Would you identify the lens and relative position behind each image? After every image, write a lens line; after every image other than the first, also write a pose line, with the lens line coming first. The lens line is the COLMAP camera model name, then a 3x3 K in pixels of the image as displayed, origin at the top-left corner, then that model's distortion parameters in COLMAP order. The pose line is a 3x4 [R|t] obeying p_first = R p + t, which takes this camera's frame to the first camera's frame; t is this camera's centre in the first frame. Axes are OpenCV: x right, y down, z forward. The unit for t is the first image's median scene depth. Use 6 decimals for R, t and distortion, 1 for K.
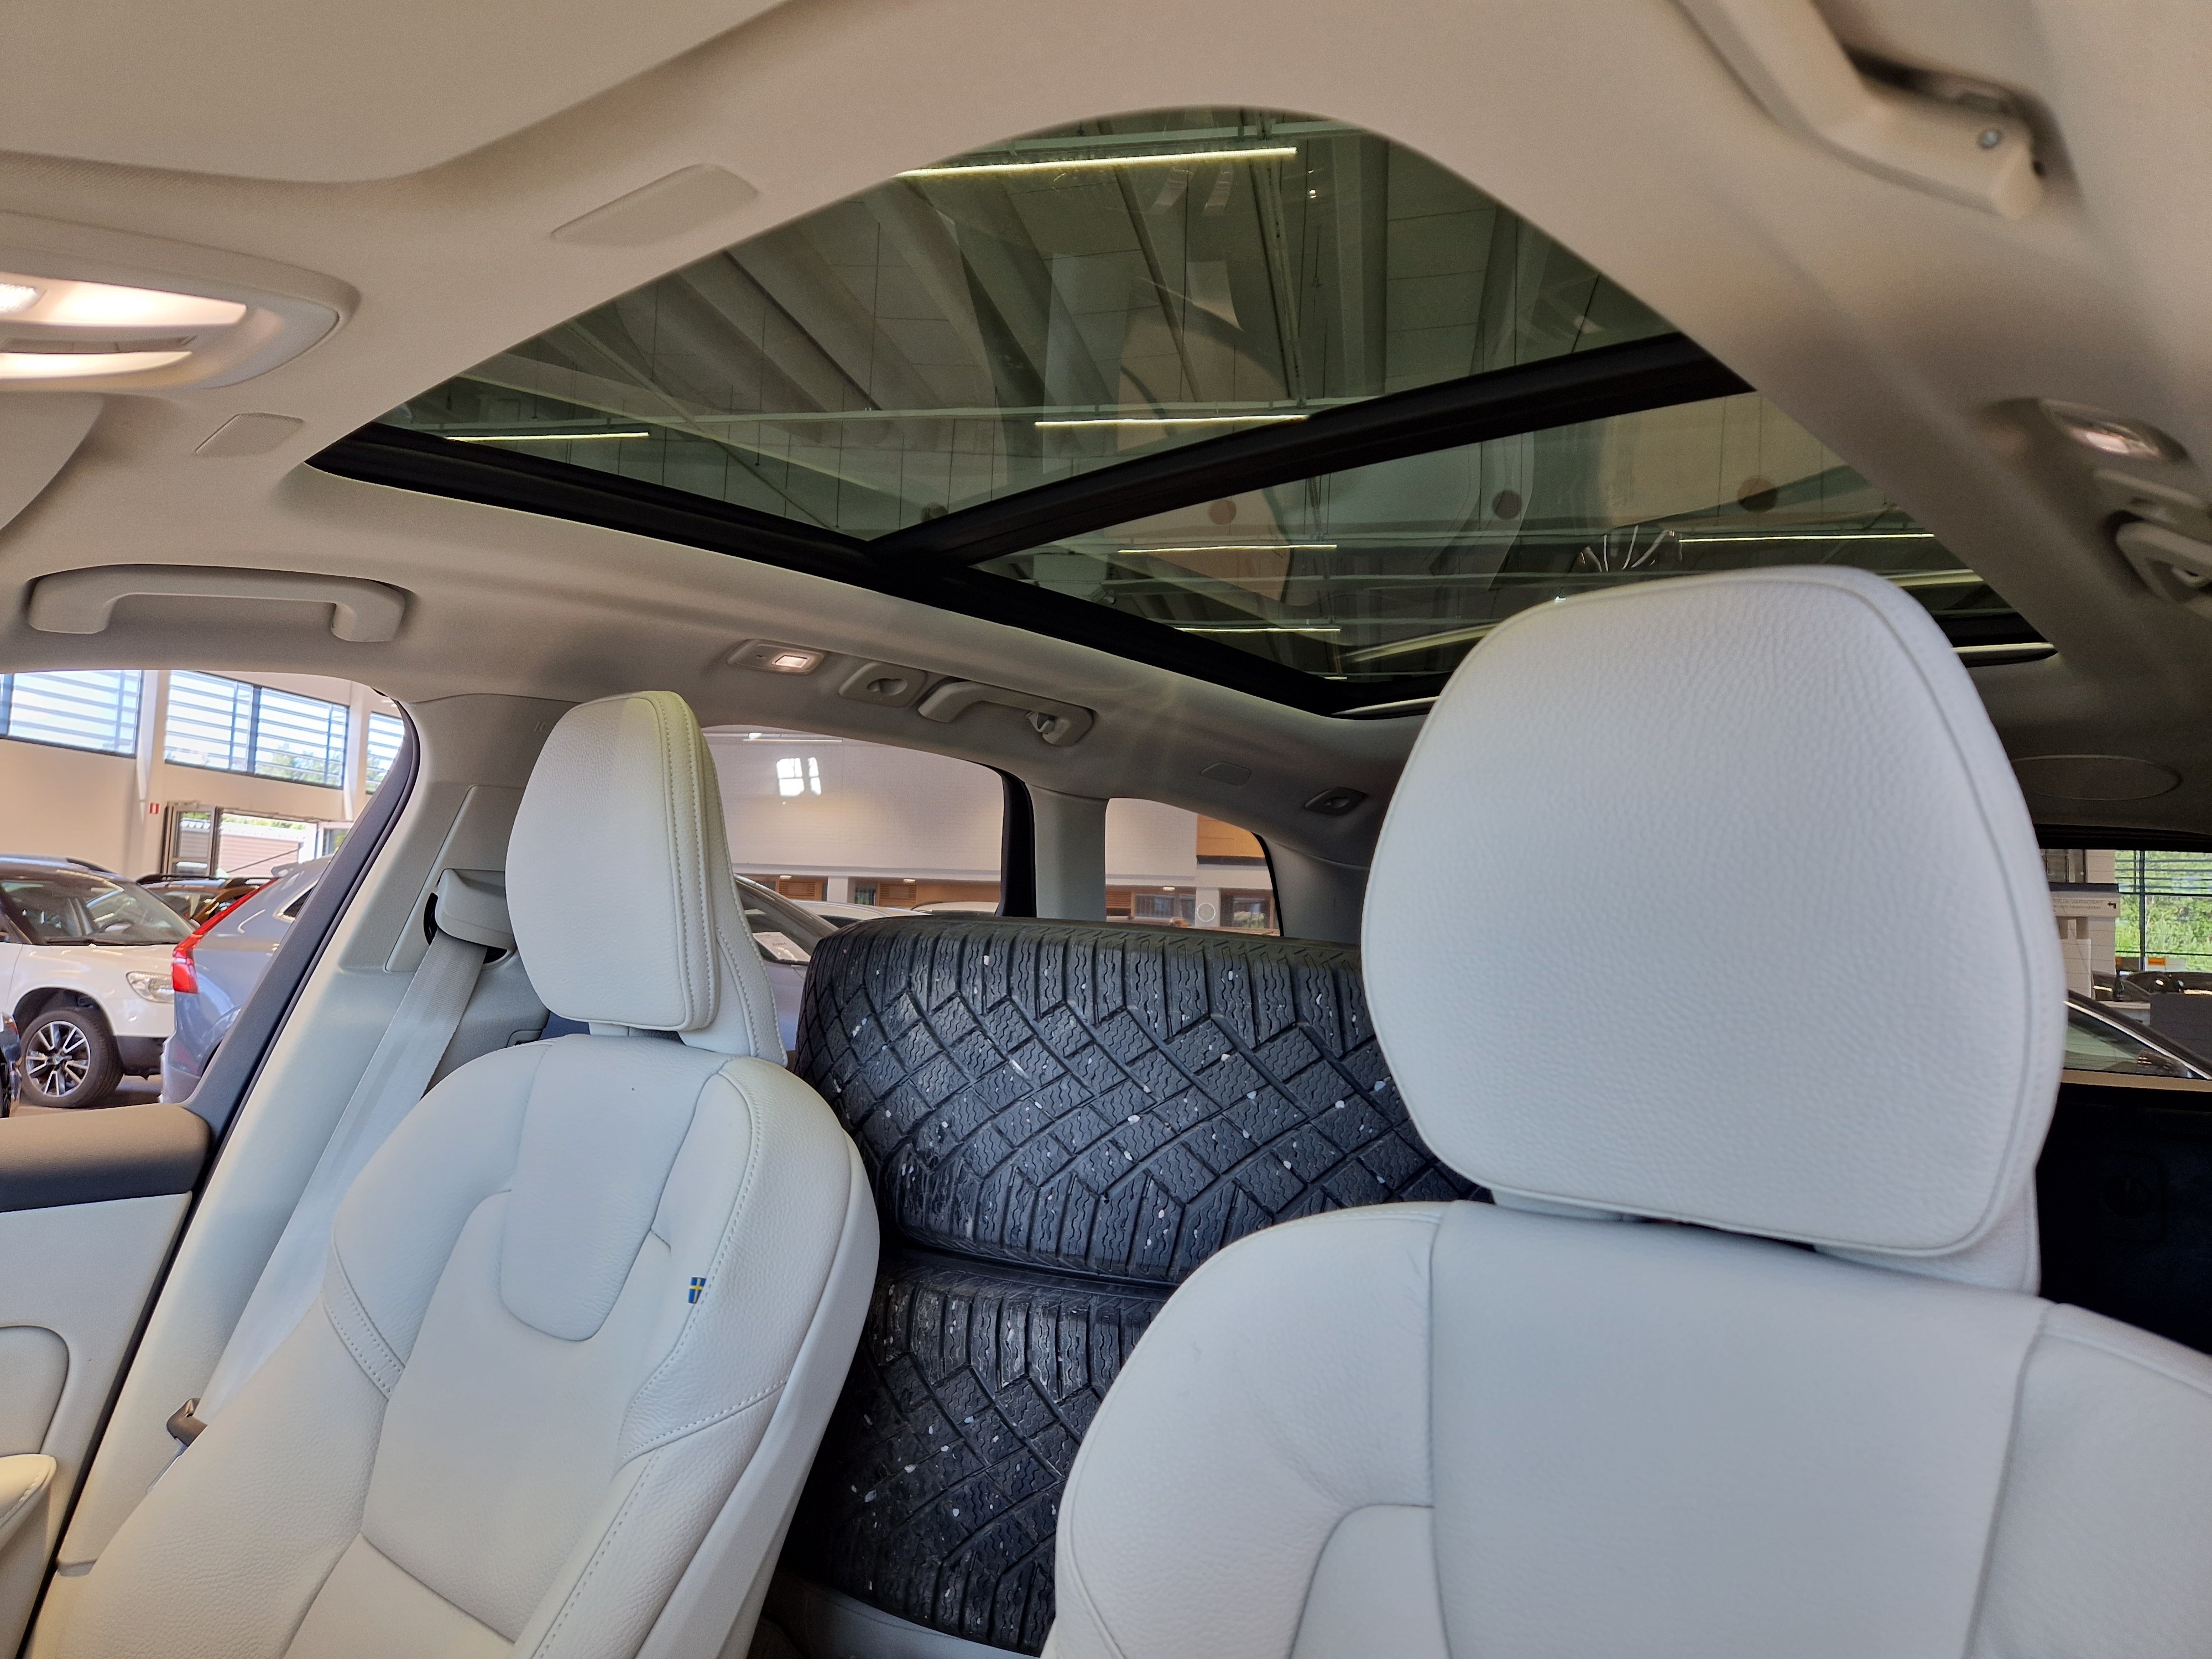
lens RADIAL K [[1441.3, 0, 1106.0], [0, 1441.3, 829.5], [0, 0, 1]] dist [0.029538, -0.030801]
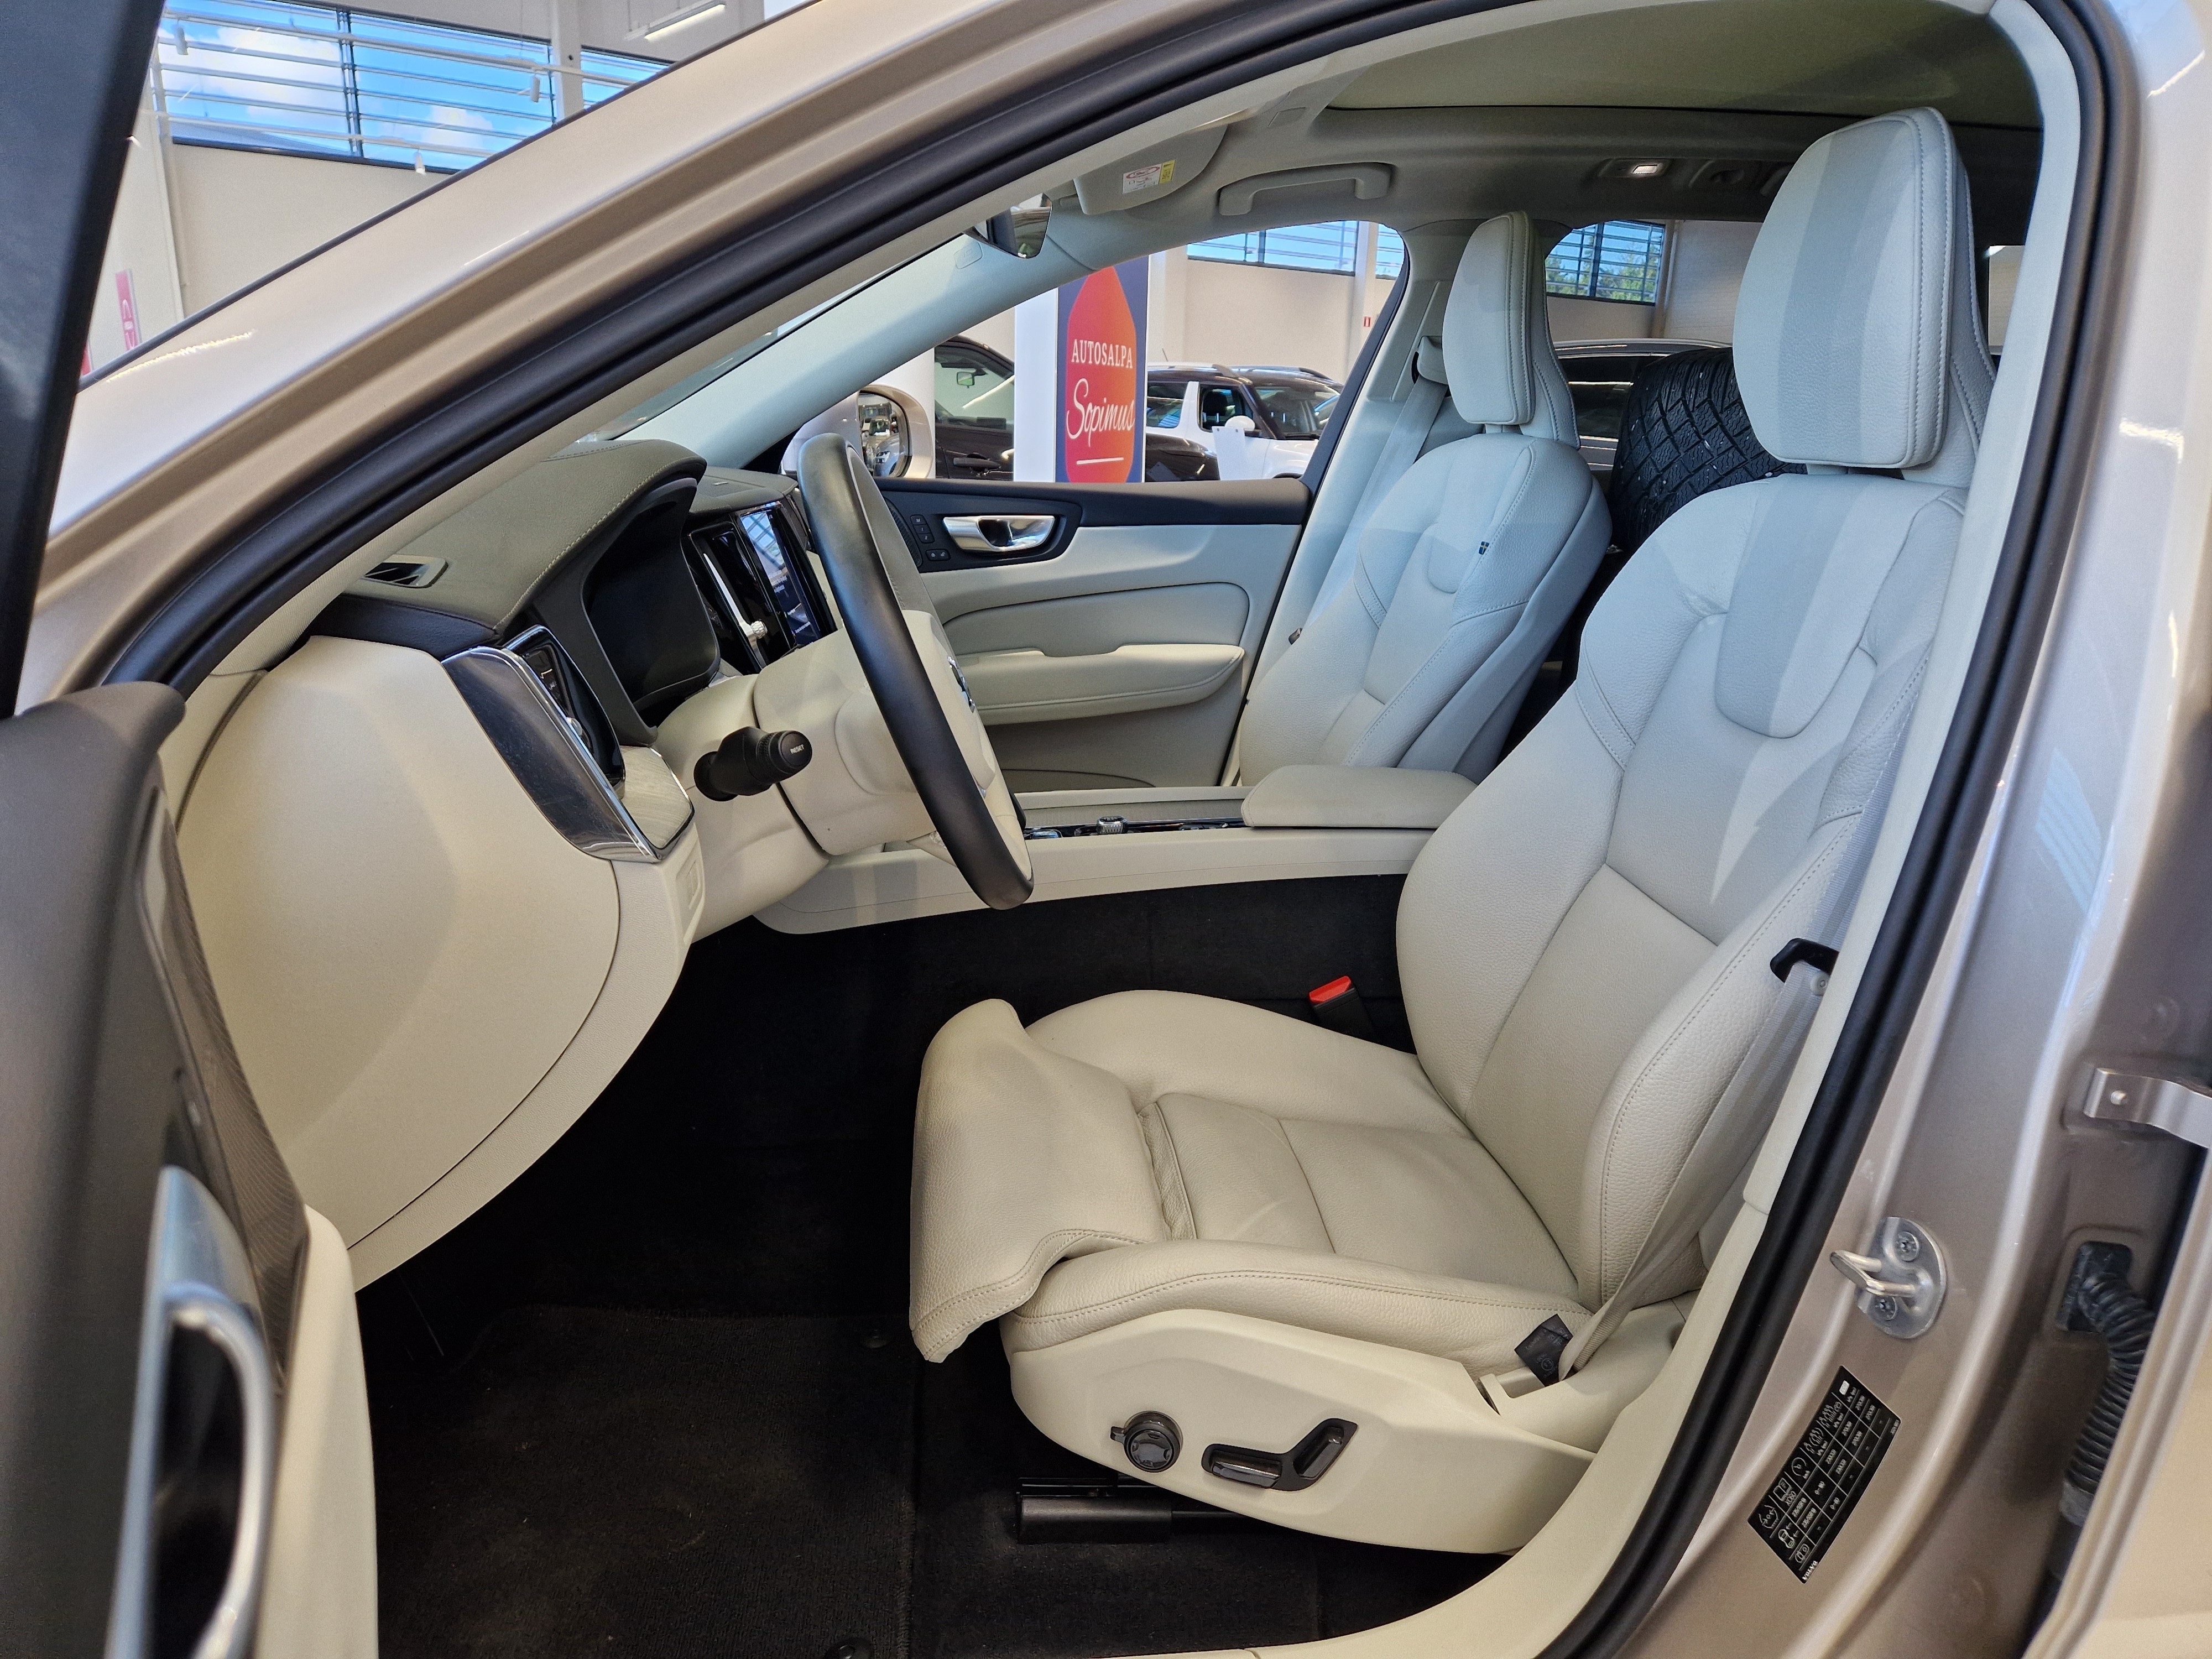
lens RADIAL K [[1464.0, 0, 1090.7], [0, 1464.0, 899.6], [0, 0, 1]] dist [0.022548, -0.043667]
pose [[0.720795, 0.196418, -0.664736, 0.555527], [0.060540, 0.937506, 0.342663, 0.033957], [0.690499, -0.287233, 0.663858, -0.619723]]
